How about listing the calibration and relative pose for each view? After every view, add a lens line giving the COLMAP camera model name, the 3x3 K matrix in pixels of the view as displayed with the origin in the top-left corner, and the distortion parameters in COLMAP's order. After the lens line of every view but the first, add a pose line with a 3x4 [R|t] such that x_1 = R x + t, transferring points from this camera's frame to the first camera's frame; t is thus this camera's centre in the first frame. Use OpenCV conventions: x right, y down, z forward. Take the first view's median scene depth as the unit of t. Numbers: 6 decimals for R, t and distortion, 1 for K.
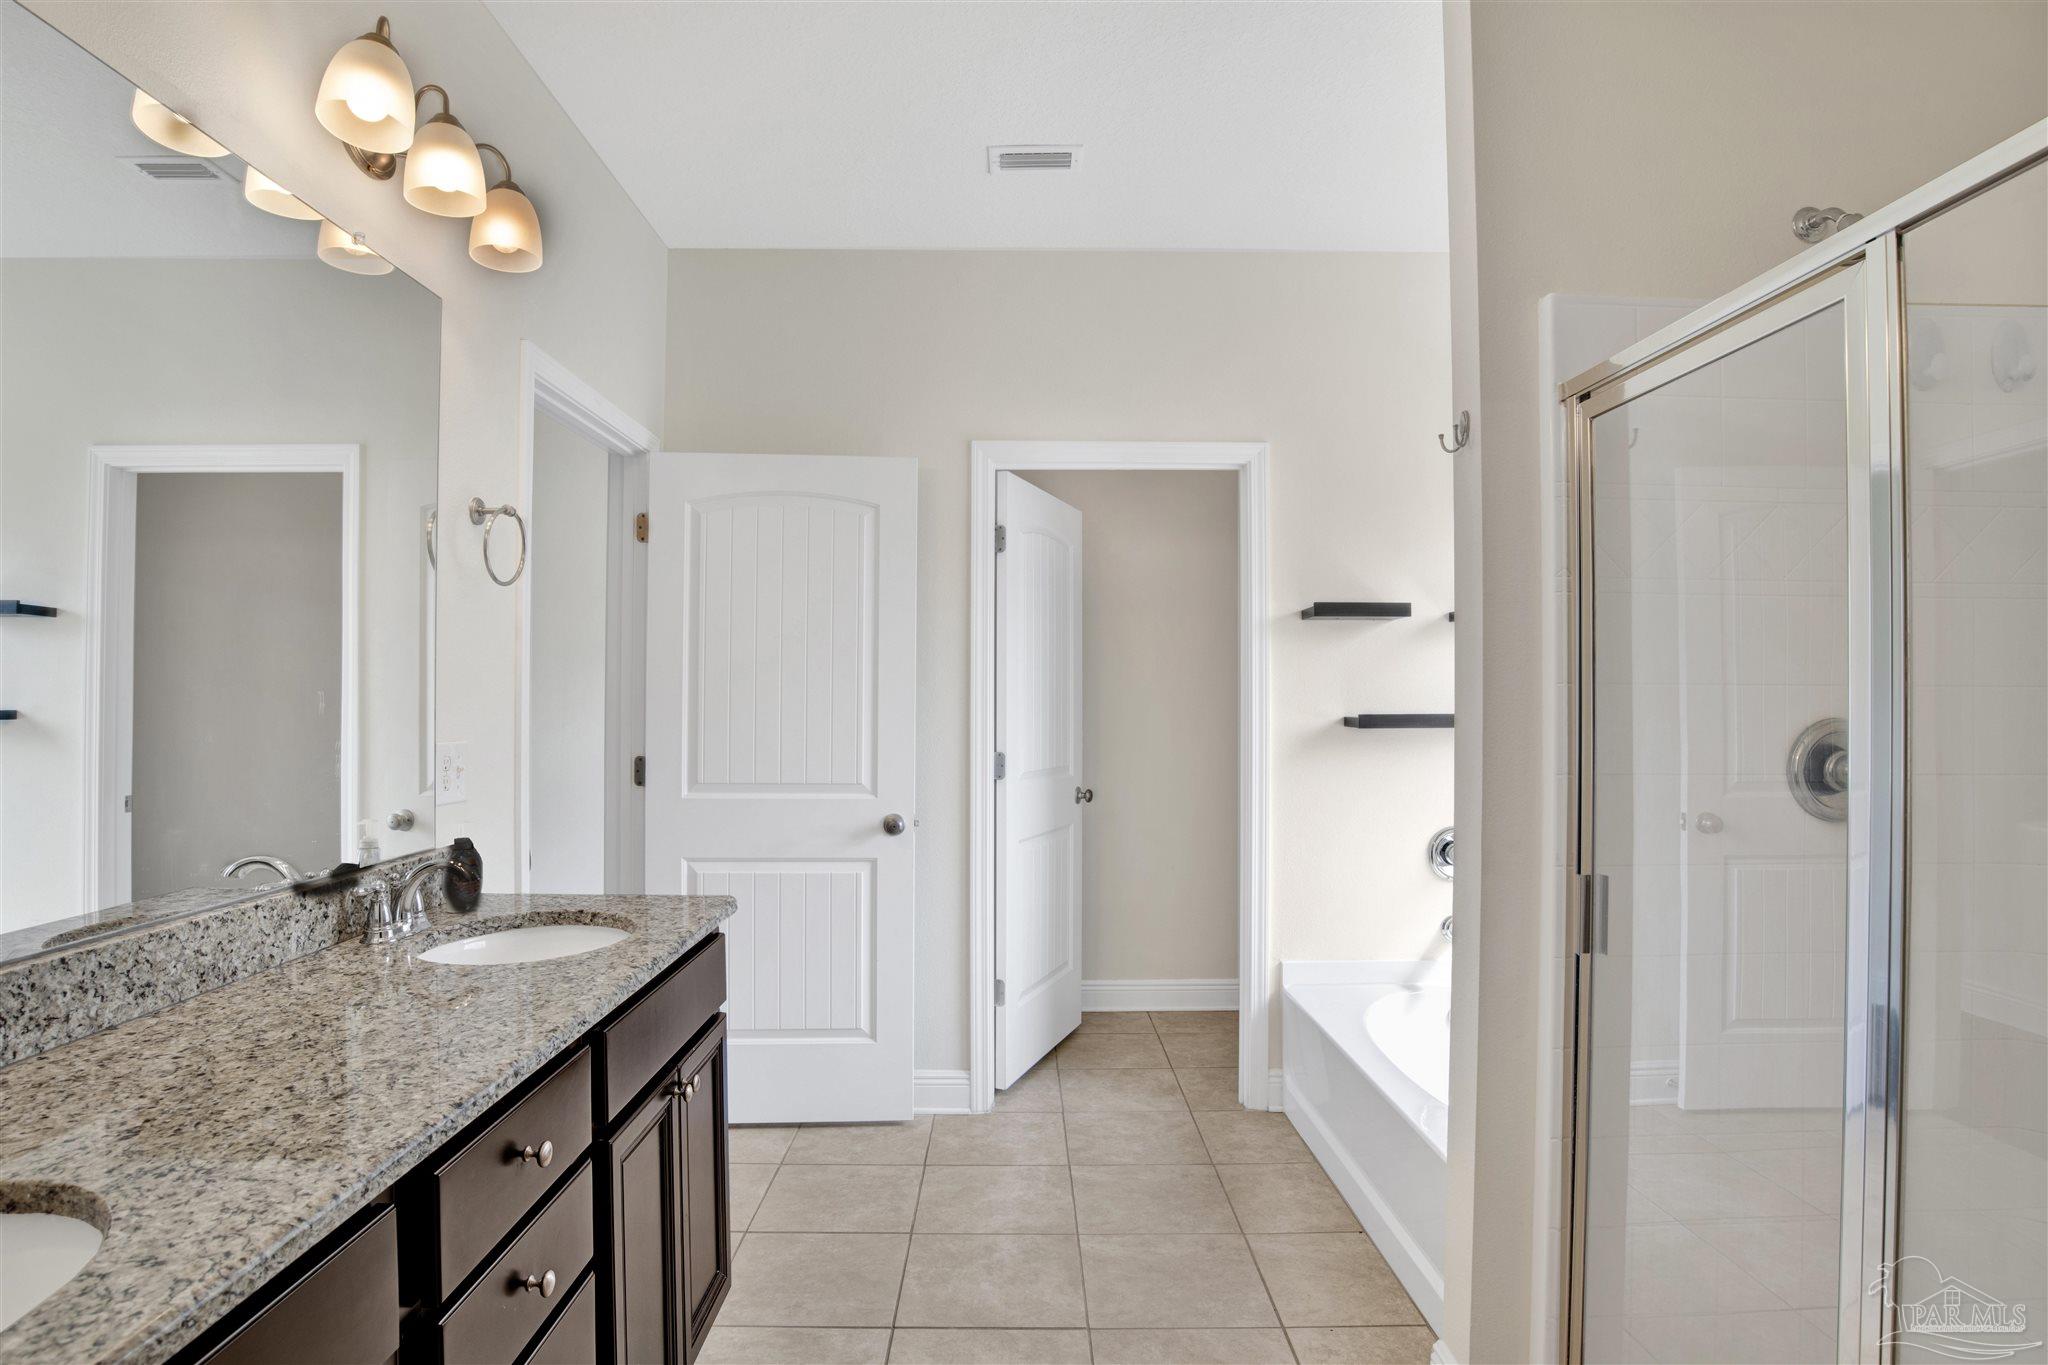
lens RADIAL K [[1103.3, 0, 1024.3], [0, 1103.3, 689.6], [0, 0, 1]] dist [-0.056827, 0.012981]
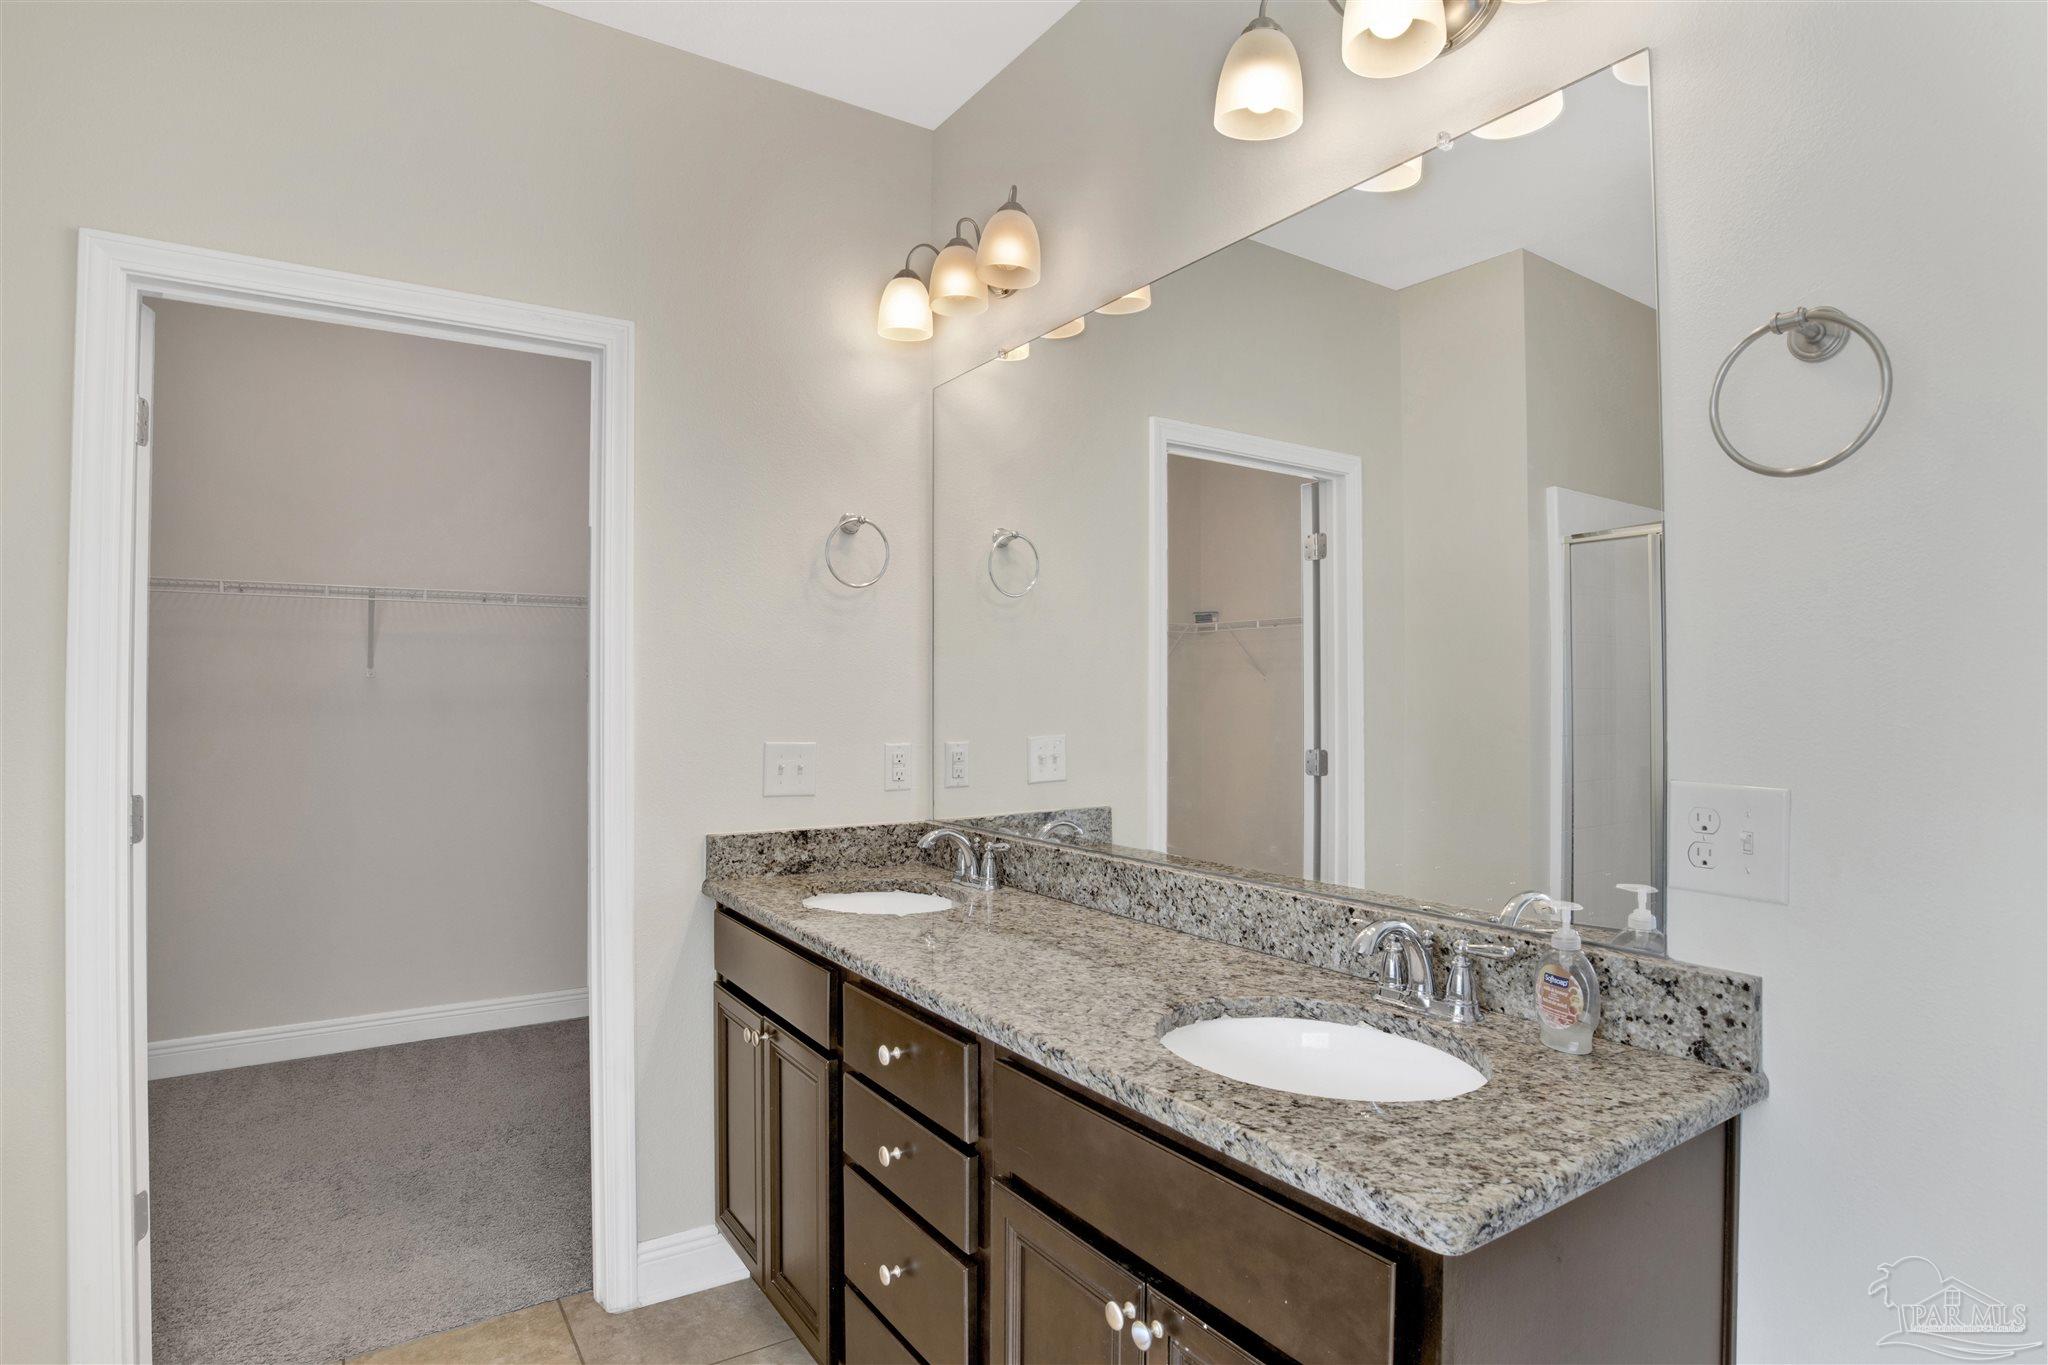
lens RADIAL K [[1103.3, 0, 1026.8], [0, 1103.3, 684.6], [0, 0, 1]] dist [-0.056827, 0.012981]
pose [[-0.838489, -0.004449, -0.544901, 0.119506], [0.004381, 0.999879, -0.014905, 0.004000], [0.544901, -0.014885, -0.838368, 1.978258]]
